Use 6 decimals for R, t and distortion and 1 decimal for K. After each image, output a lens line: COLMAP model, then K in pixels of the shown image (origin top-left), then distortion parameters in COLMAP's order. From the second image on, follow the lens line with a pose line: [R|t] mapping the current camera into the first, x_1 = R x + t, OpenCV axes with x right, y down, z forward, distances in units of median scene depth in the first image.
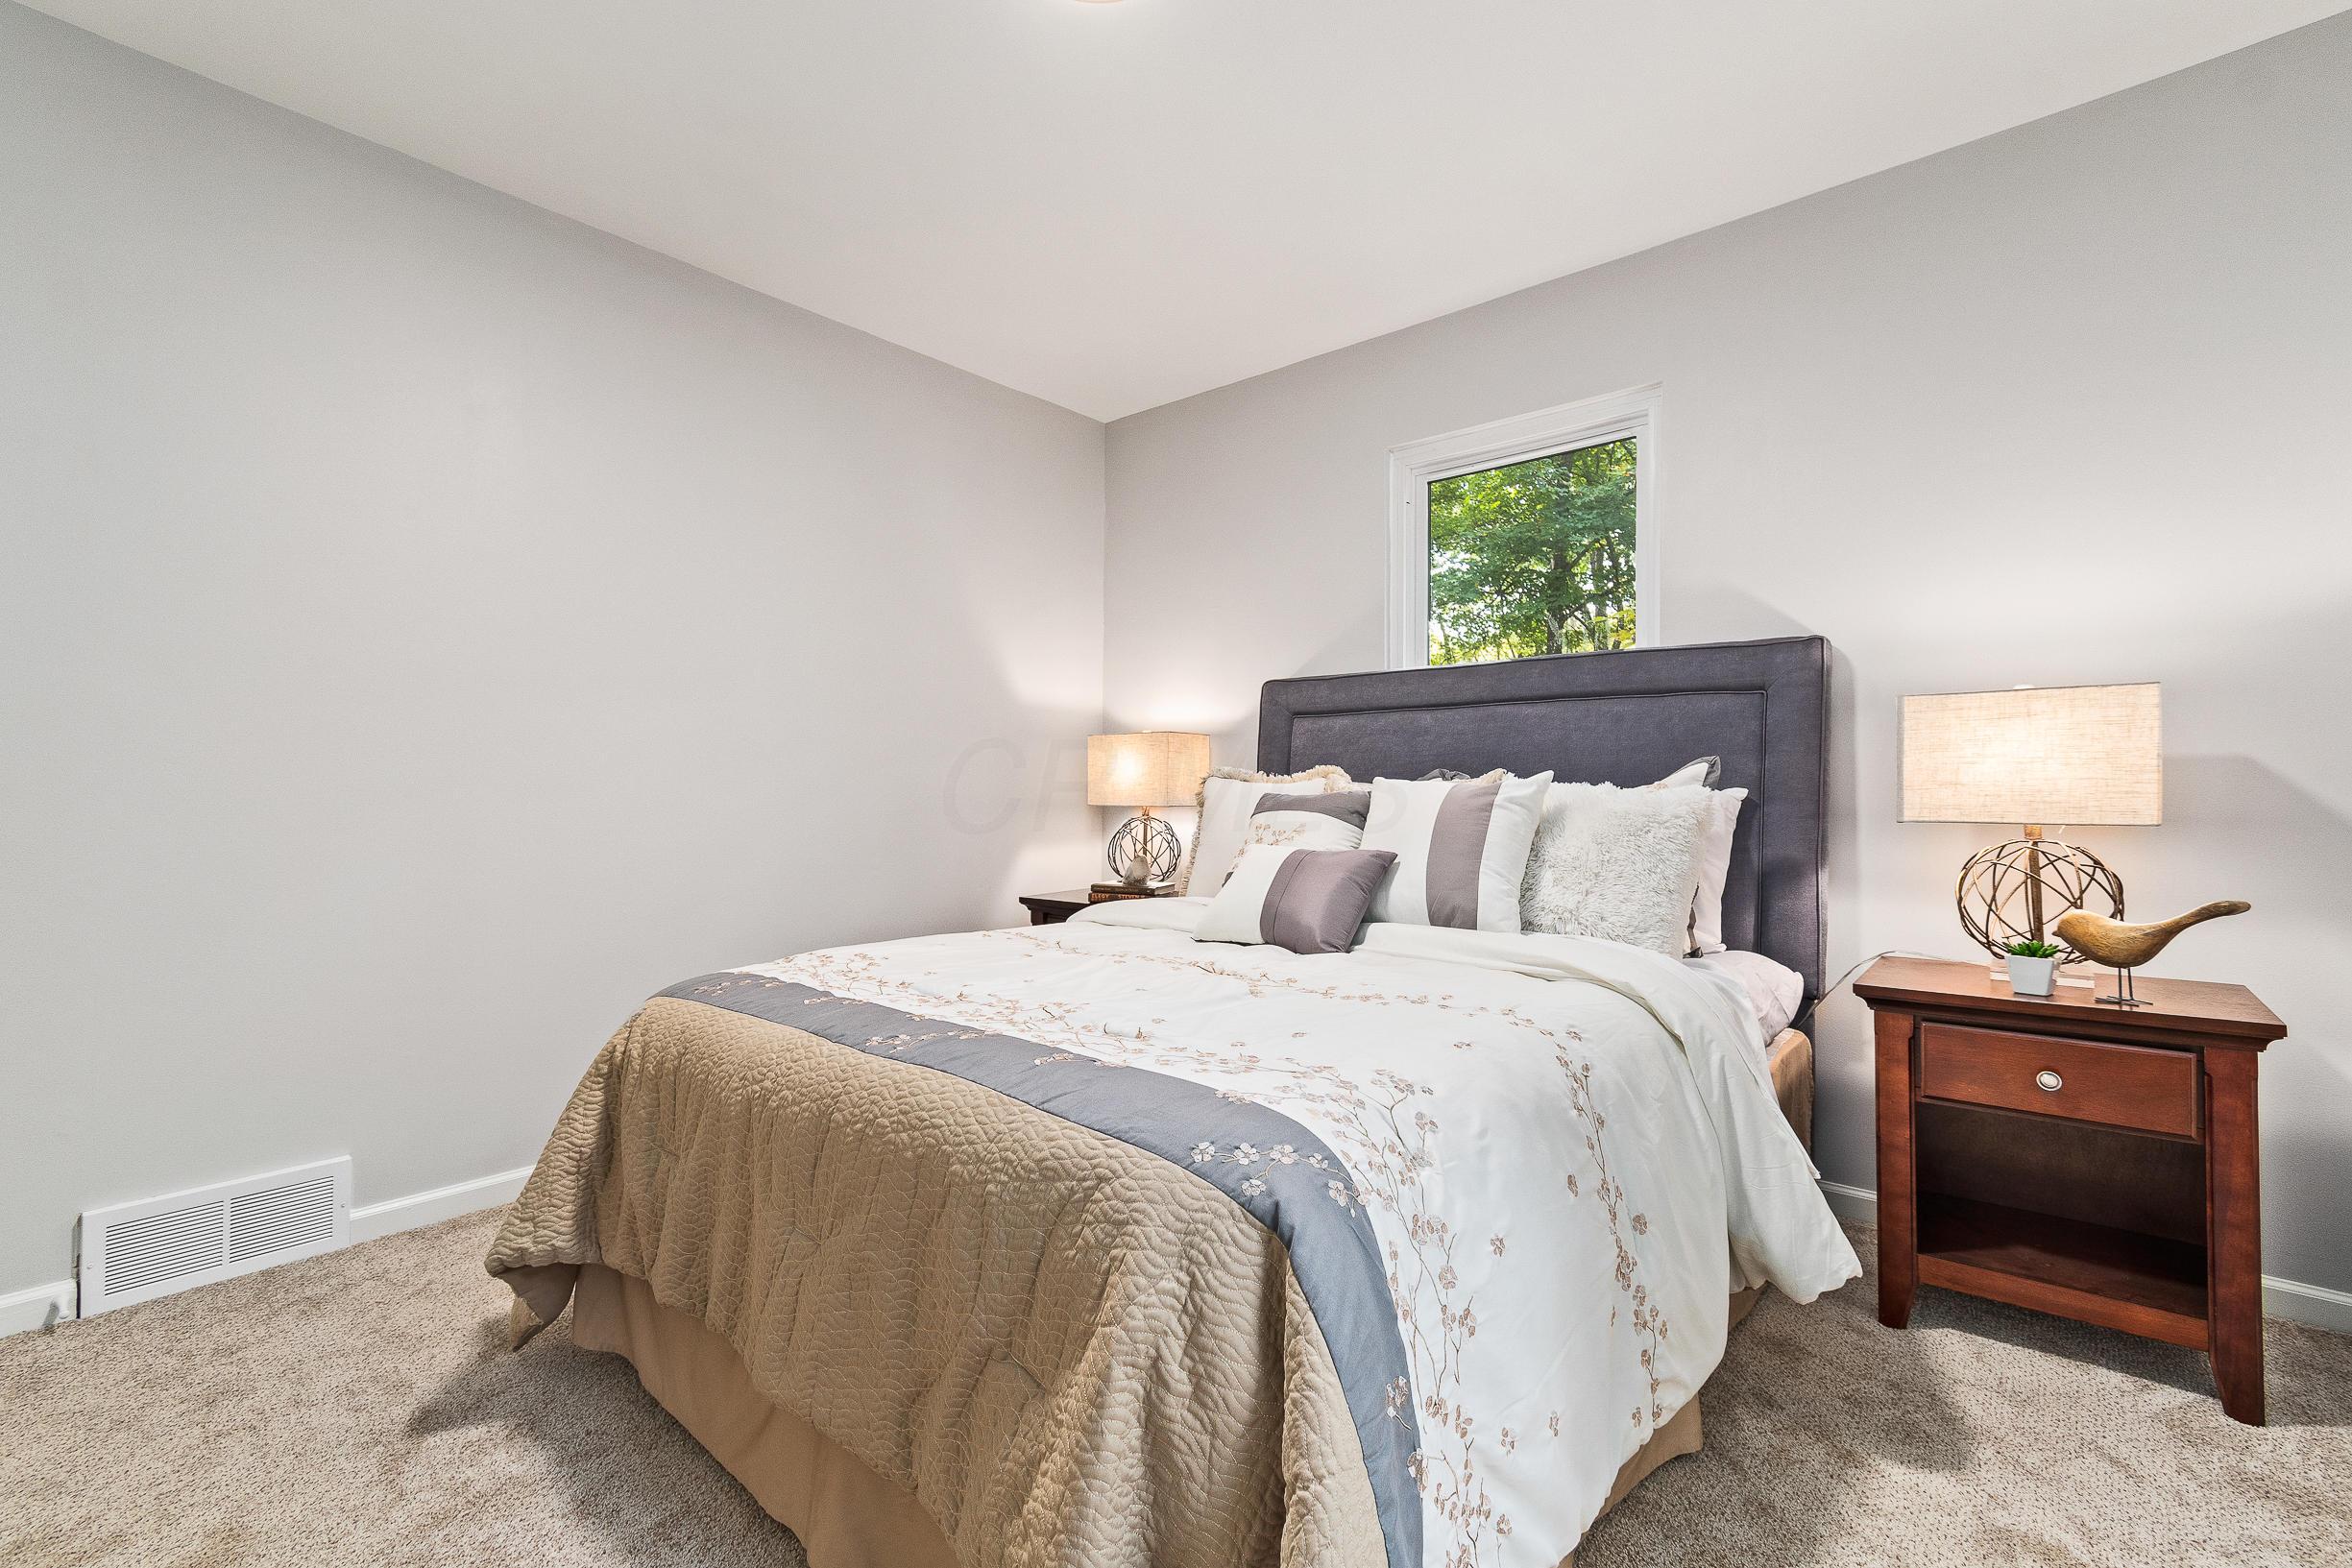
lens RADIAL K [[1057.5, 0, 1166.6], [0, 1057.5, 784.3], [0, 0, 1]] dist [0.001779, 0.000029]
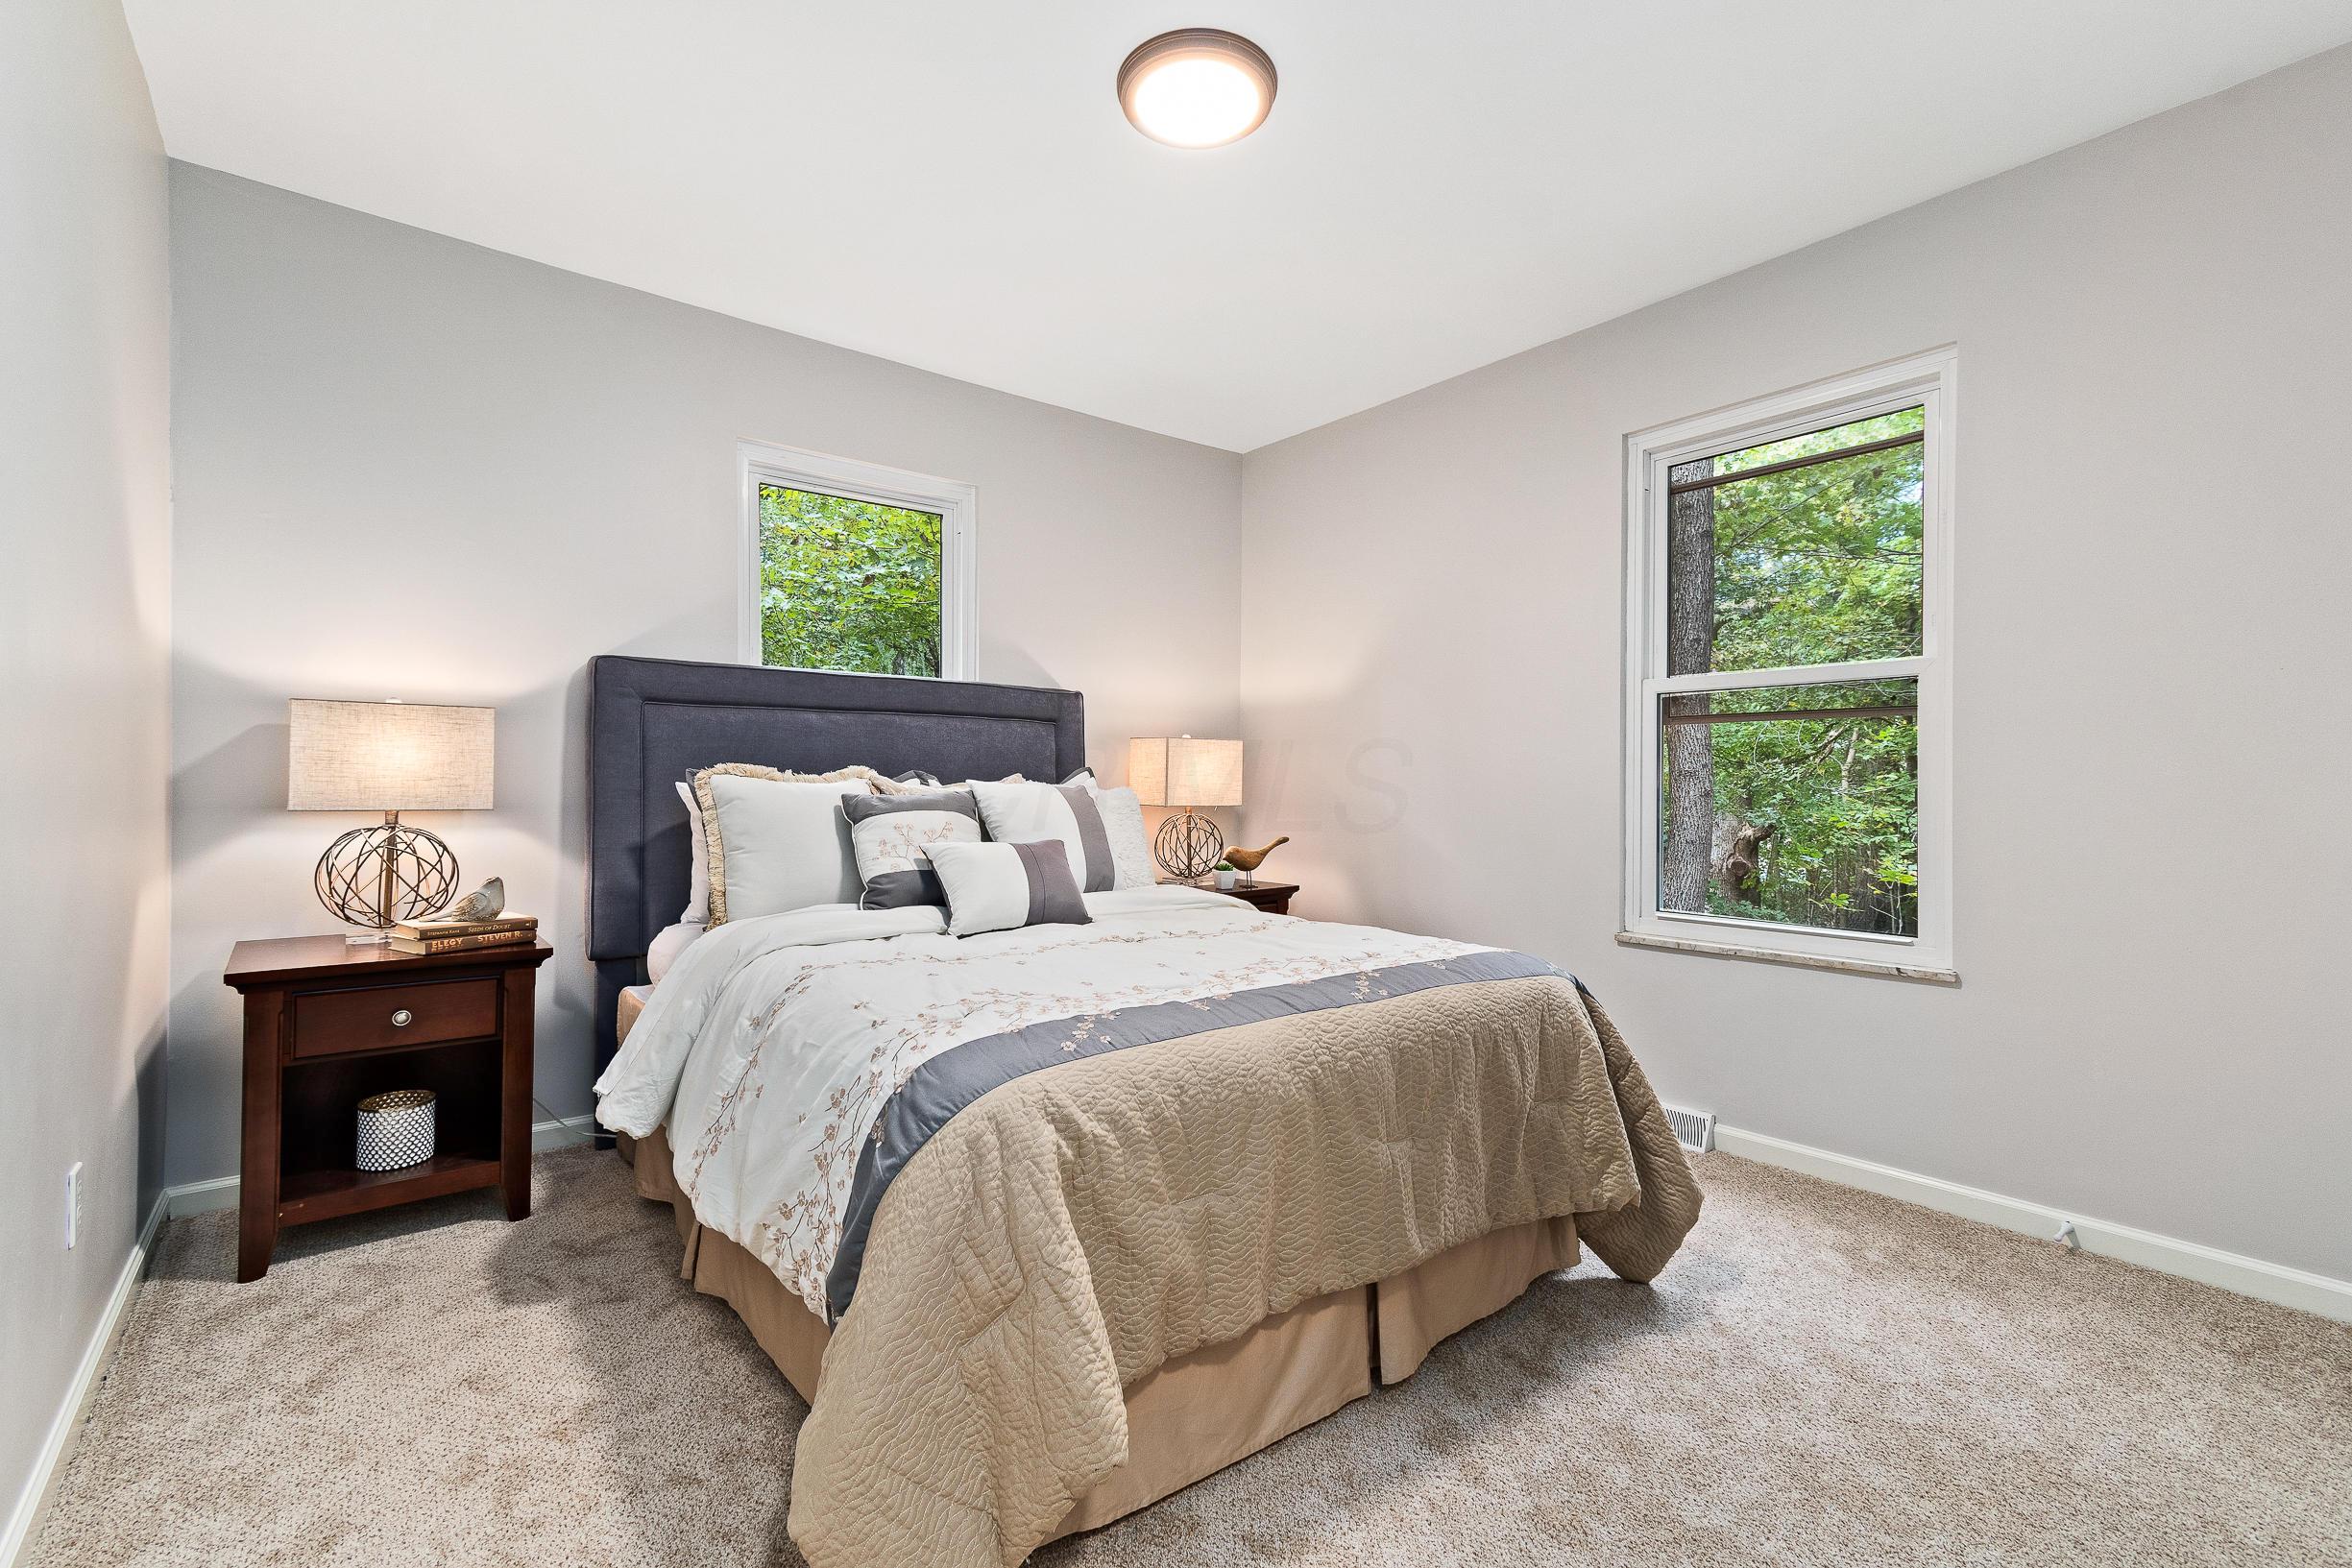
lens RADIAL K [[1057.5, 0, 1166.0], [0, 1057.5, 782.9], [0, 0, 1]] dist [0.001779, 0.000029]
pose [[0.147720, -0.000769, 0.989029, -0.825791], [-0.015152, 0.999881, 0.003041, -0.008089], [-0.988913, -0.015435, 0.147691, 0.547233]]
